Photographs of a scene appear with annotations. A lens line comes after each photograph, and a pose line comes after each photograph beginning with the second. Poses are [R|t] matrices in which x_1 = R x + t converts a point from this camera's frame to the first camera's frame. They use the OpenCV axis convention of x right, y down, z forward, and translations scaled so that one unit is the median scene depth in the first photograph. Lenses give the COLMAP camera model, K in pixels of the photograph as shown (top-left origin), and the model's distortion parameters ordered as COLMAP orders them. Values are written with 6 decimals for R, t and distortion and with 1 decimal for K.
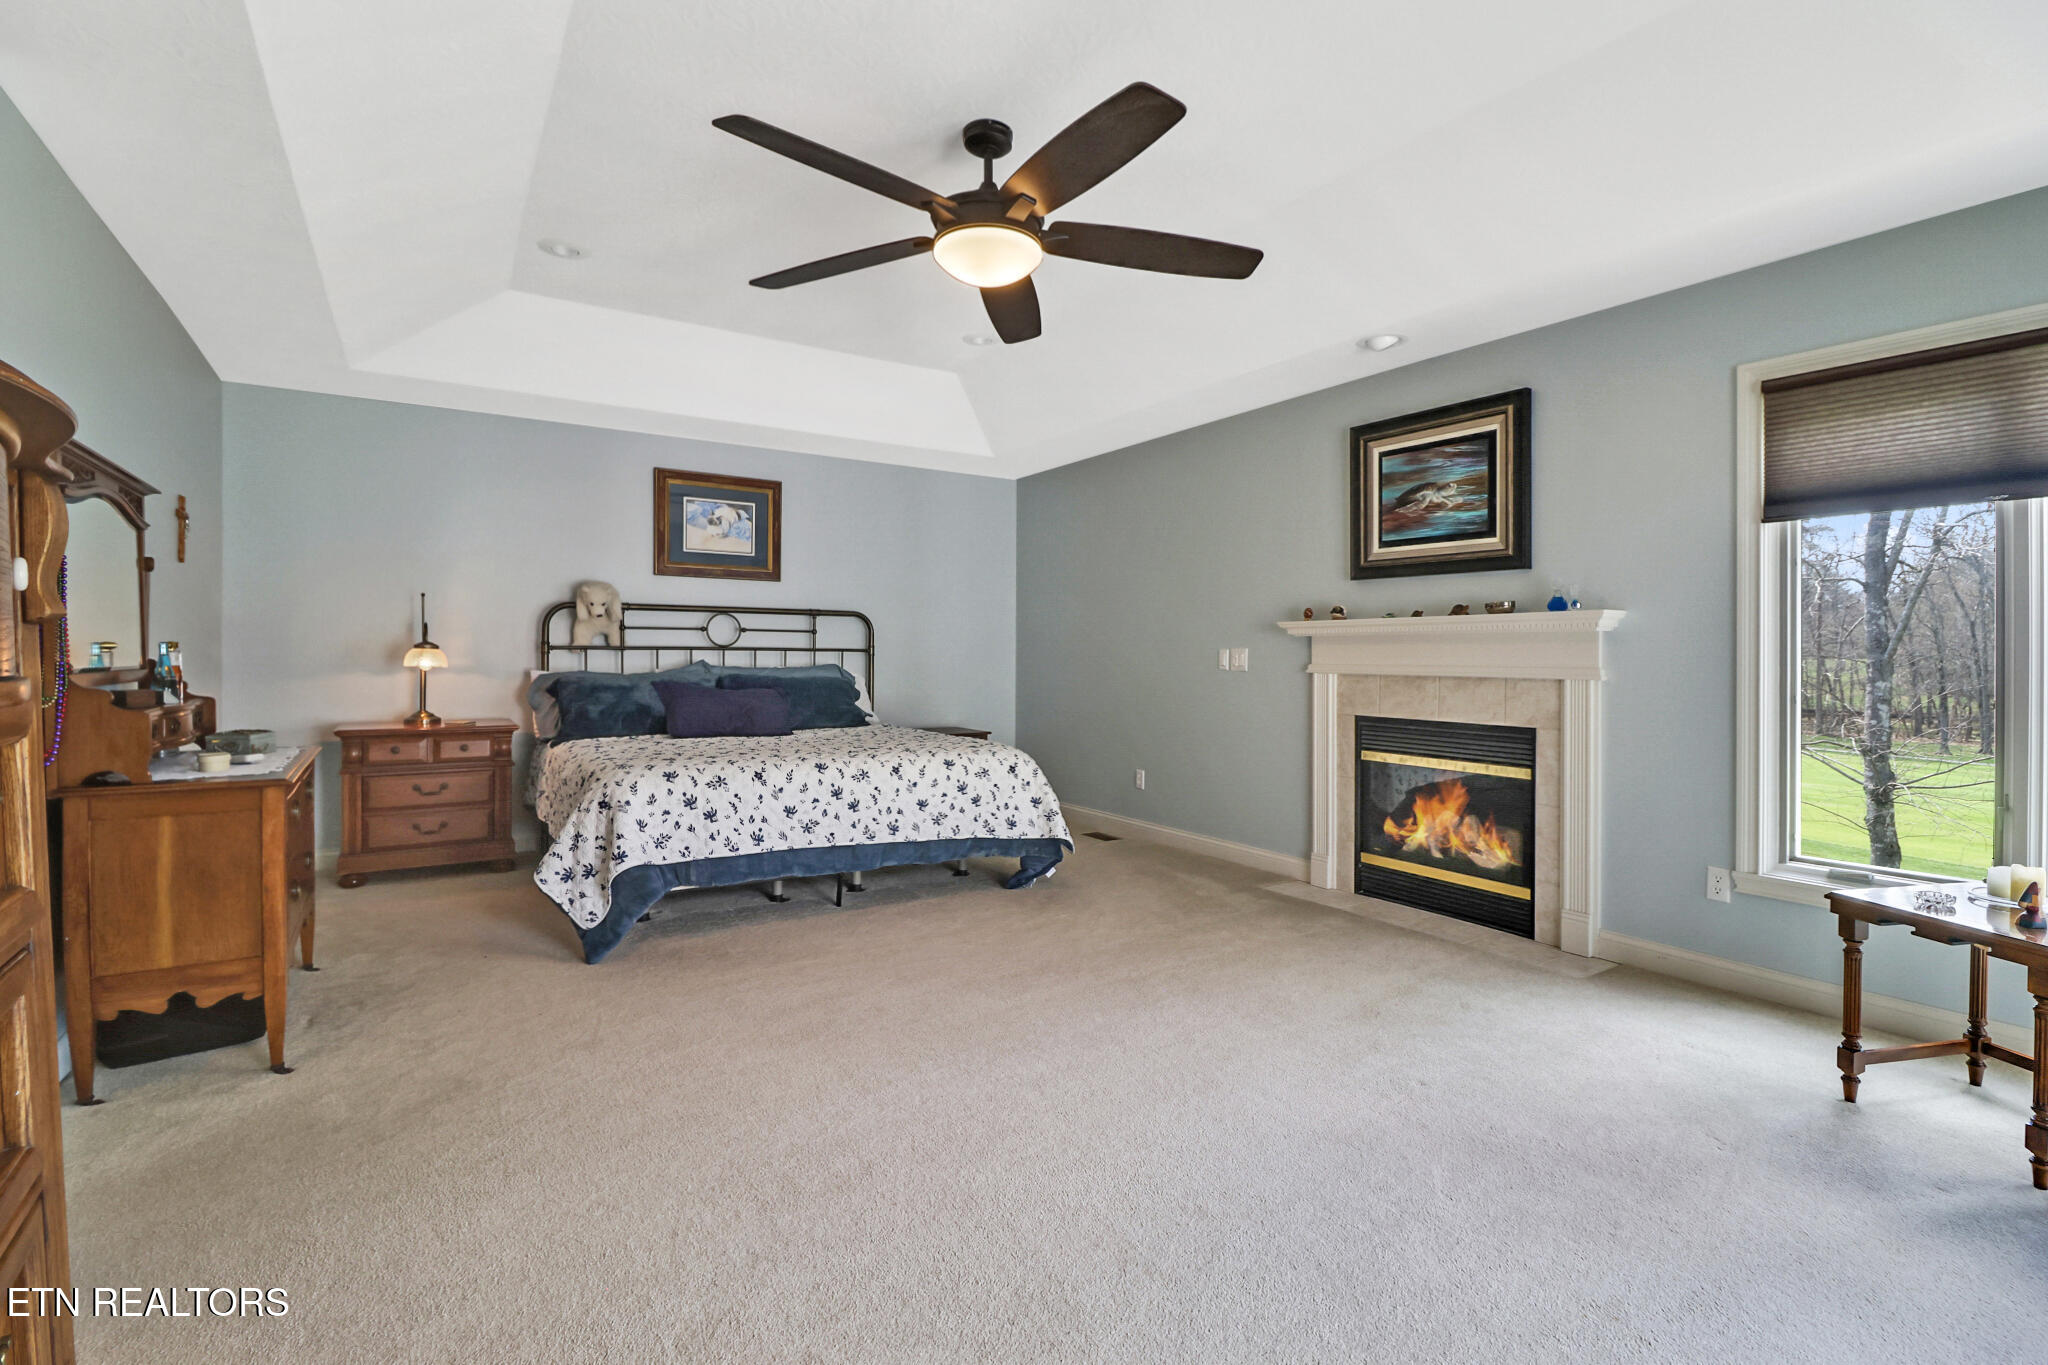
lens RADIAL K [[960.9, 0, 1031.7], [0, 960.9, 651.0], [0, 0, 1]] dist [0.000486, -0.010617]
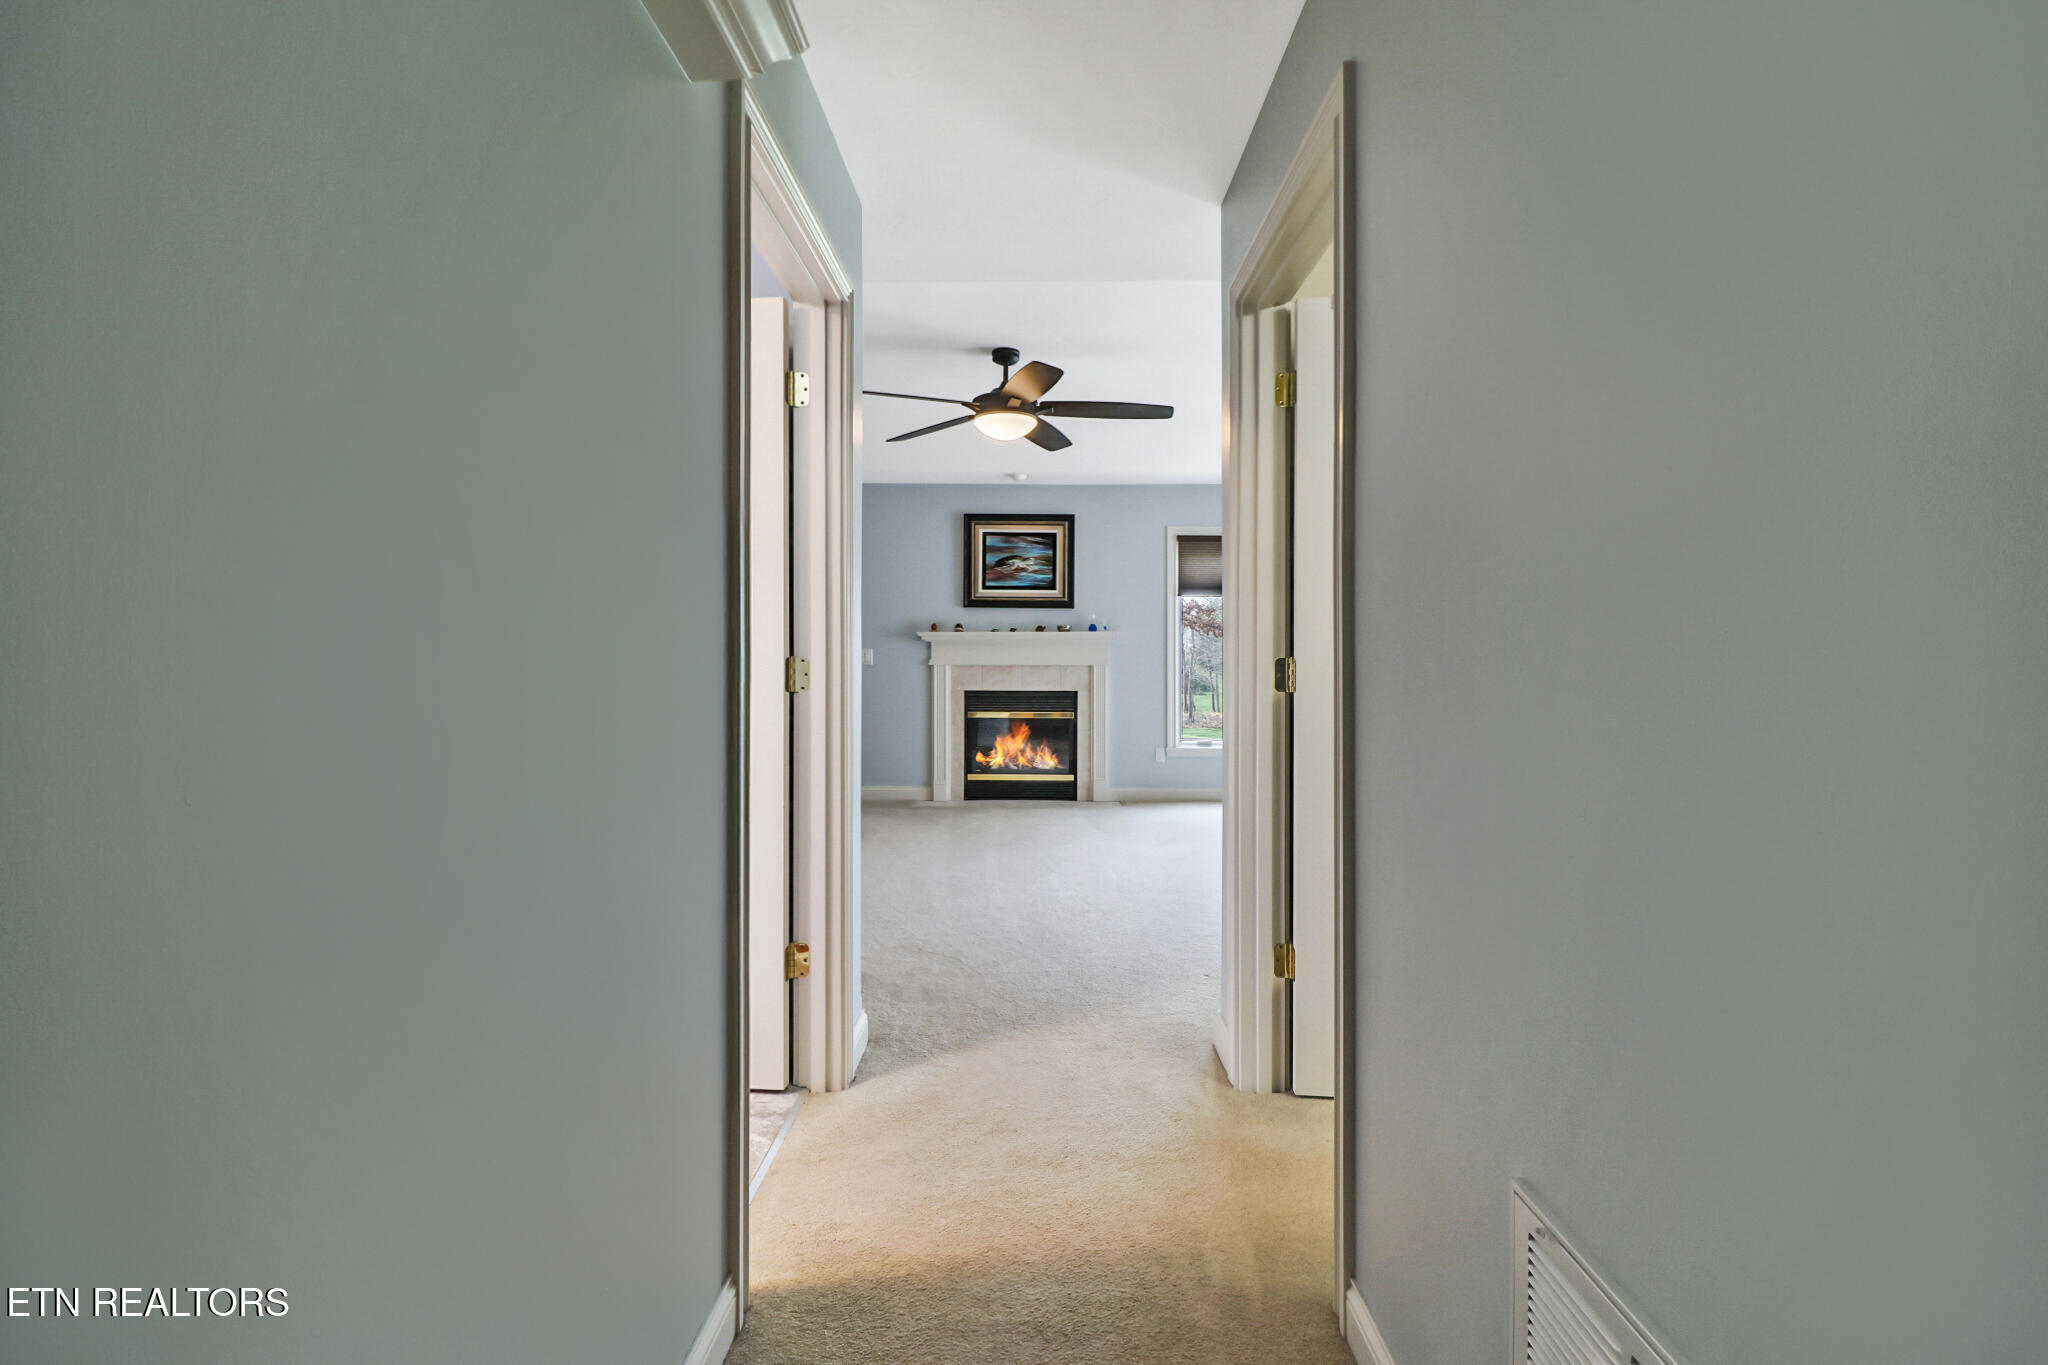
lens RADIAL K [[960.9, 0, 1031.7], [0, 960.9, 651.0], [0, 0, 1]] dist [0.000486, -0.010617]
pose [[0.548000, -0.000958, 0.836478, -1.049221], [-0.000899, 0.999998, 0.001734, -0.003414], [-0.836478, -0.001703, 0.547998, 0.014791]]
